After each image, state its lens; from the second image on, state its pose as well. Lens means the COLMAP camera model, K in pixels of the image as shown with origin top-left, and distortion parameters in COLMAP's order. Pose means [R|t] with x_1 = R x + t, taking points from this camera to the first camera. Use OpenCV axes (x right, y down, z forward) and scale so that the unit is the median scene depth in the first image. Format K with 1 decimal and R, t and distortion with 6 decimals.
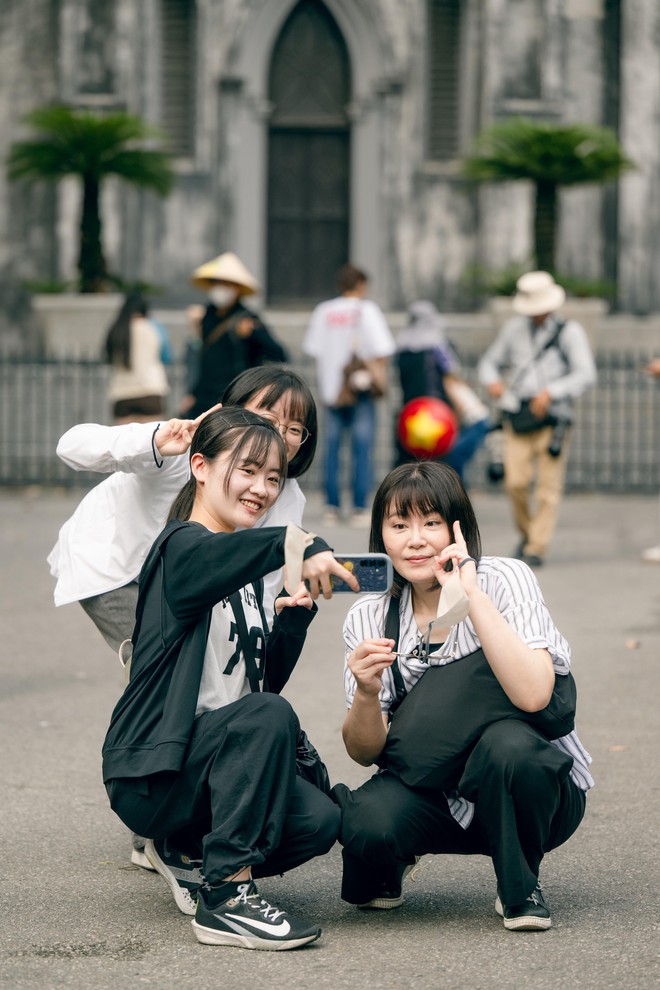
lens RADIAL K [[2925.1, 0, 330.2], [0, 2925.1, 494.8], [0, 0, 1]] dist [-0.031340, 0.000000]
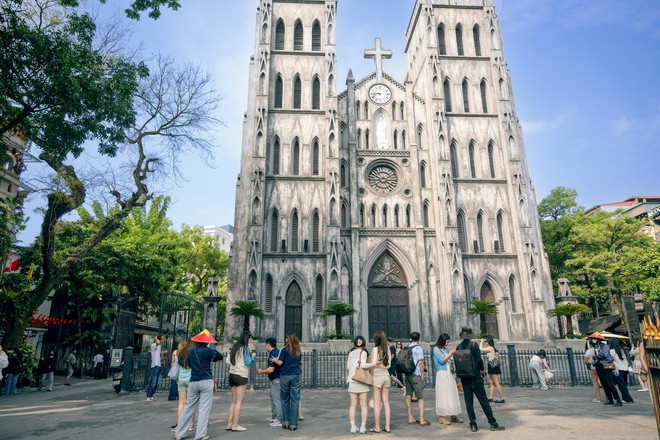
lens RADIAL K [[446.1, 0, 332.7], [0, 446.1, 218.9], [0, 0, 1]] dist [0.004742, 0.000163]
pose [[0.998214, -0.003529, 0.059629, 0.016036], [0.022582, 0.946464, -0.322017, -0.014101], [-0.055300, 0.322789, 0.944854, 0.192392]]
